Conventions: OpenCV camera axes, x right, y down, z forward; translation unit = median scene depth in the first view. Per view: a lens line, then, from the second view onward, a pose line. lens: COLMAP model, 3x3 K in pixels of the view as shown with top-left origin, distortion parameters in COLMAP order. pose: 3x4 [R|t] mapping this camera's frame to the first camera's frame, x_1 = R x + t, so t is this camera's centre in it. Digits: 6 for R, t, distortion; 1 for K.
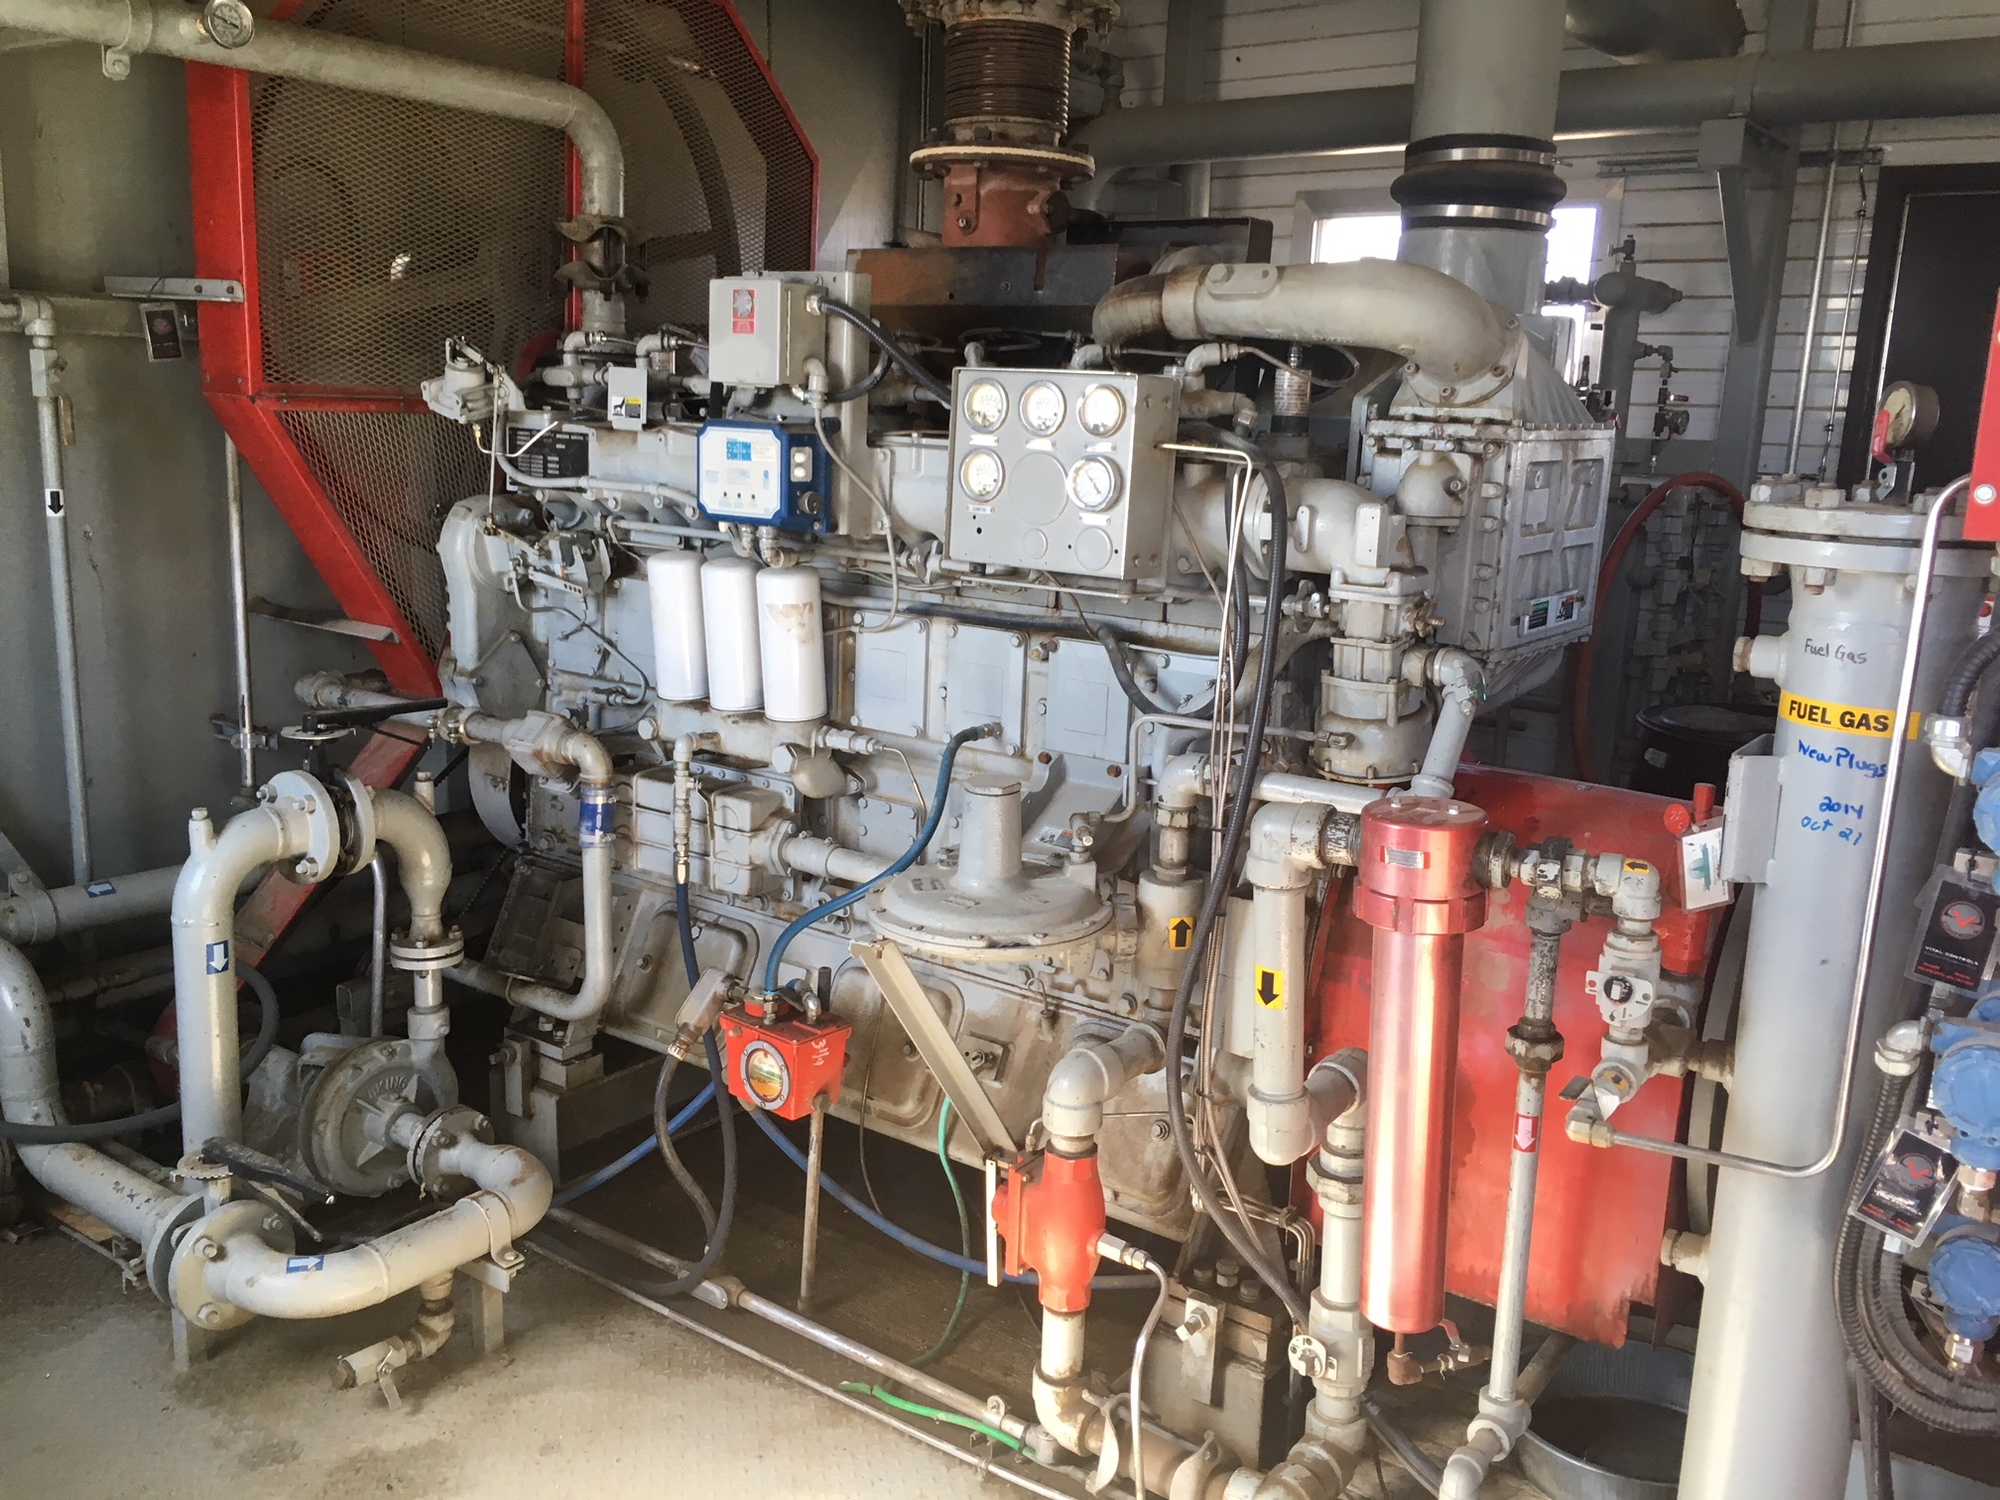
lens RADIAL K [[1724.3, 0, 1000.0], [0, 1724.3, 750.0], [0, 0, 1]] dist [0.112435, -0.169151]
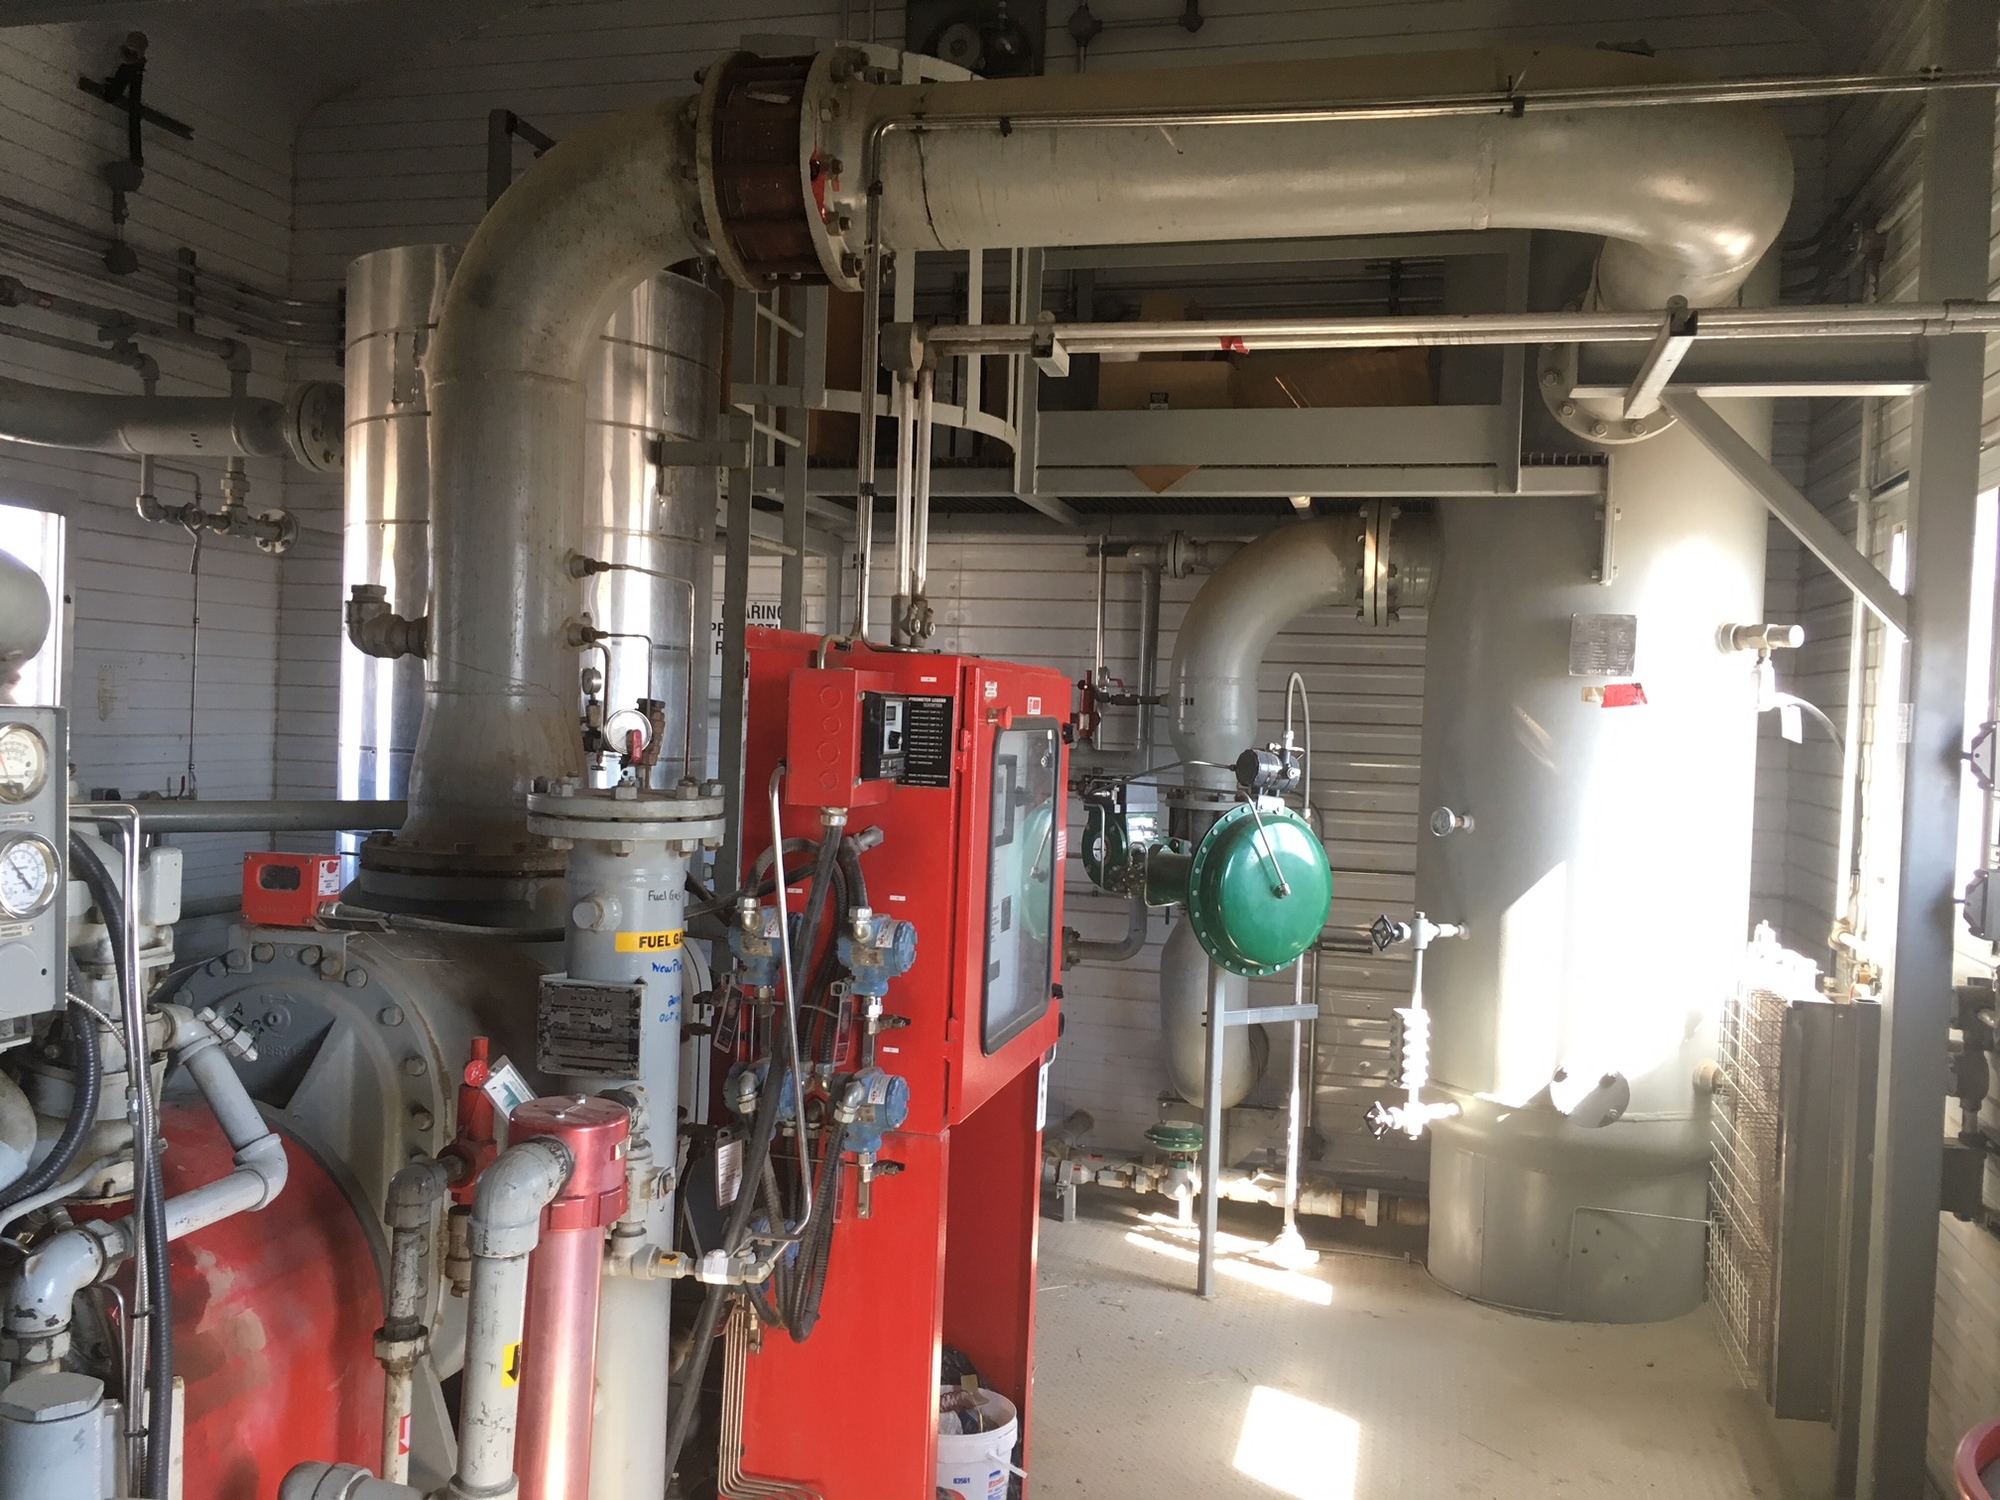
lens RADIAL K [[1724.3, 0, 1000.0], [0, 1724.3, 750.0], [0, 0, 1]] dist [0.112435, -0.169151]
pose [[-0.370703, -0.072591, 0.925910, -0.701915], [0.137947, 0.981579, 0.132185, -0.242377], [-0.918450, 0.176728, -0.353860, 0.917533]]
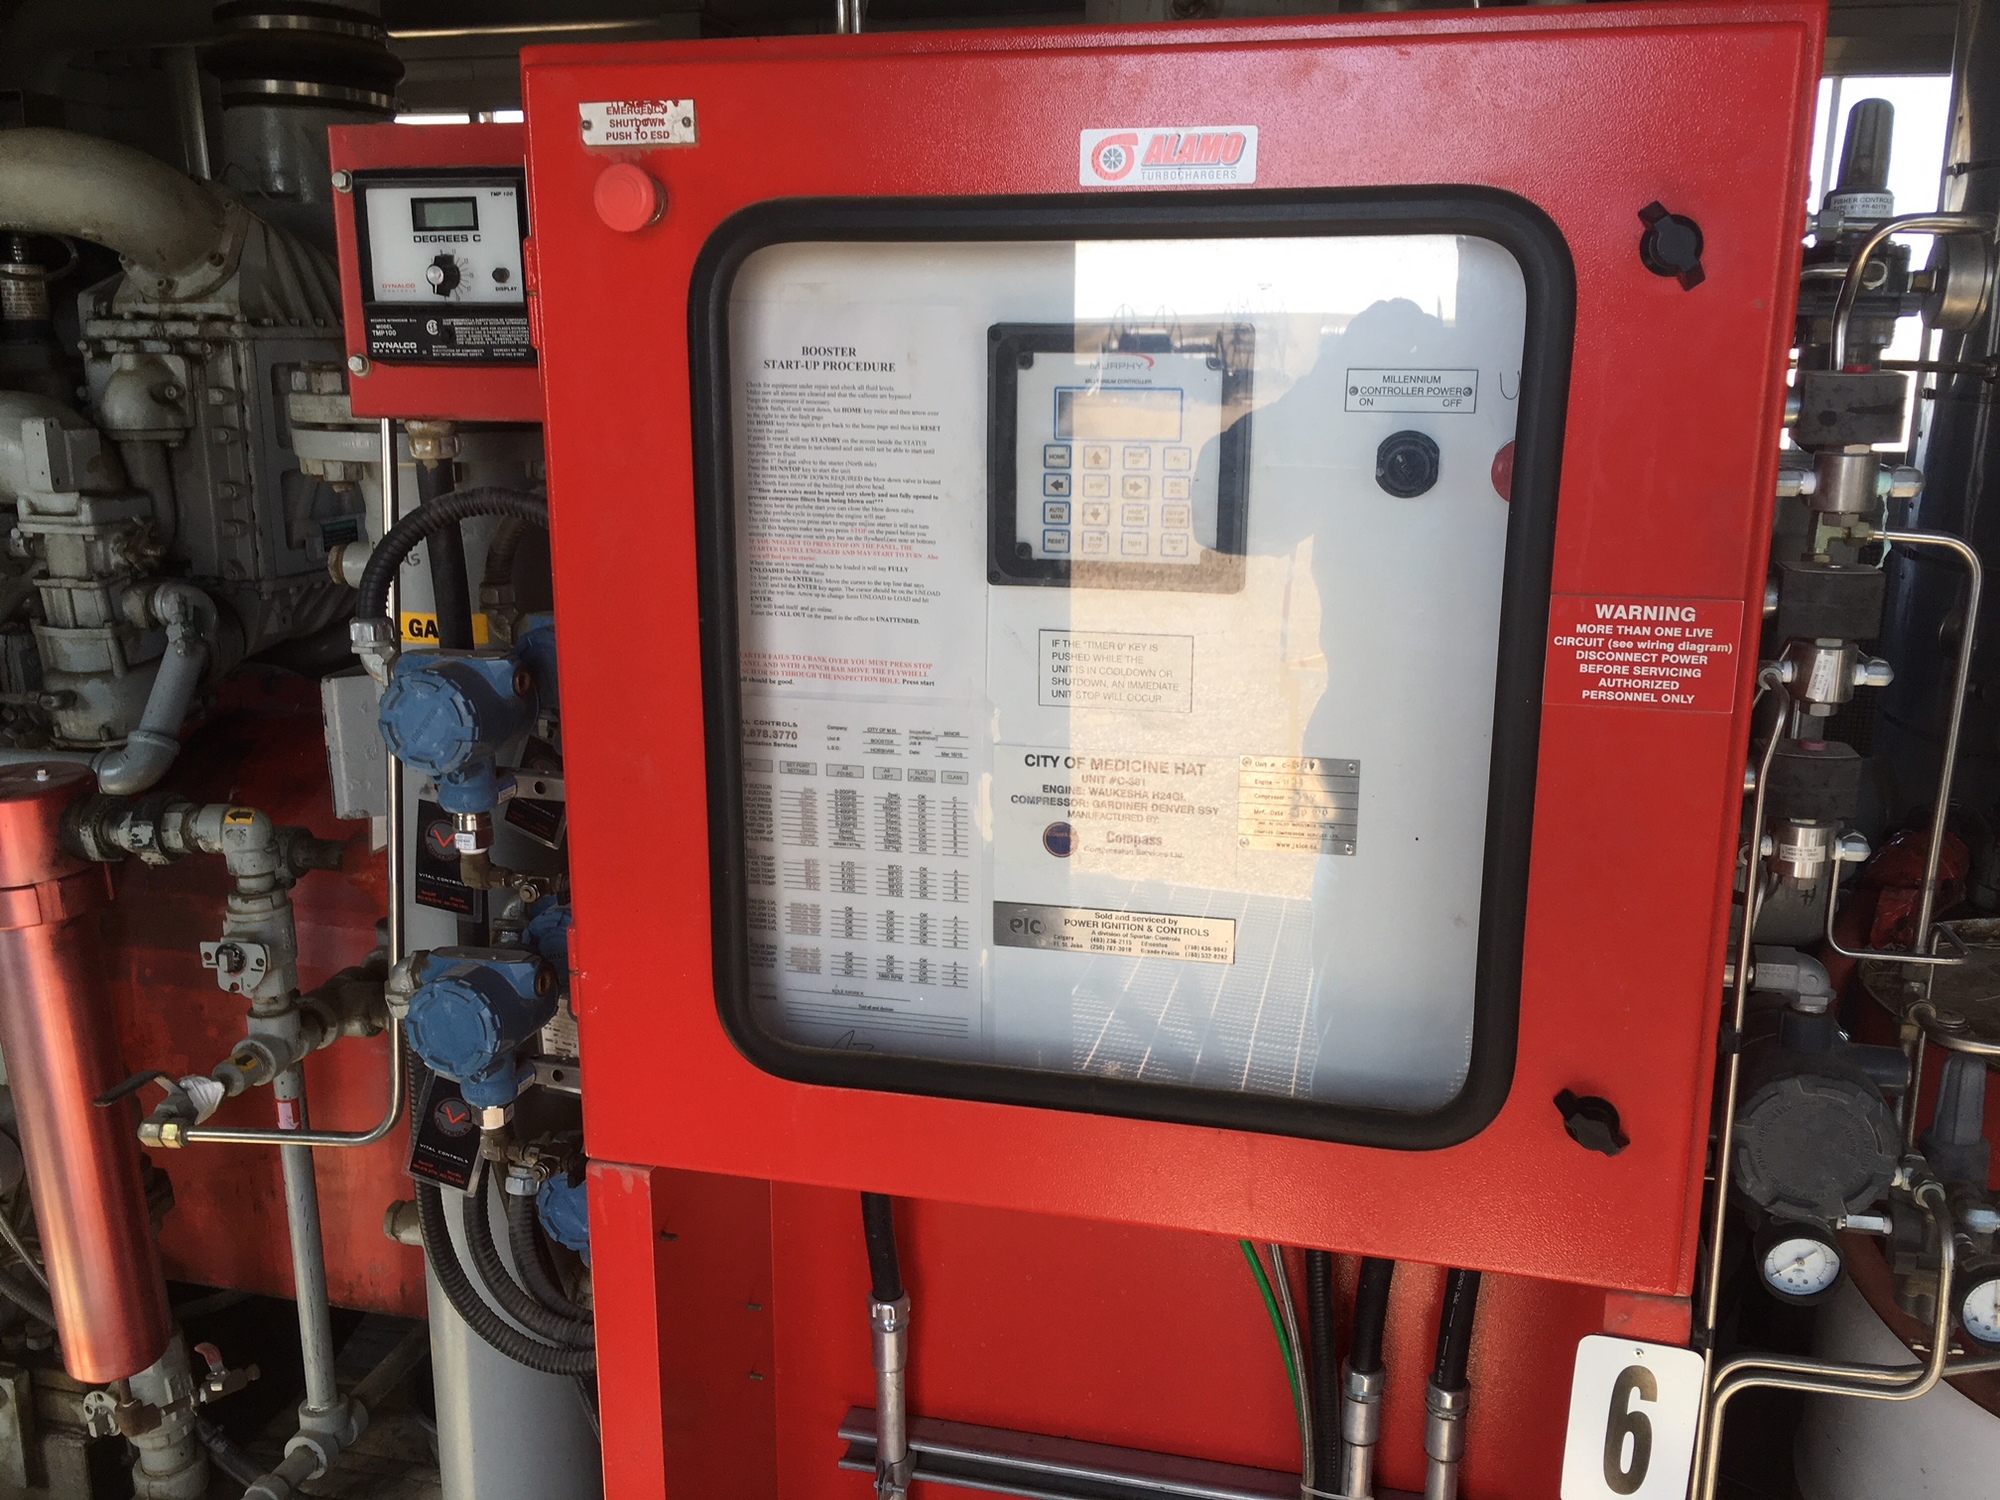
lens RADIAL K [[1773.1, 0, 1001.3], [0, 1773.1, 758.5], [0, 0, 1]] dist [0.008070, -0.001293]
pose [[0.928522, -0.117914, 0.352056, 0.317070], [0.103801, 0.992860, 0.058773, 0.019658], [-0.356472, -0.018028, 0.934132, 0.026197]]
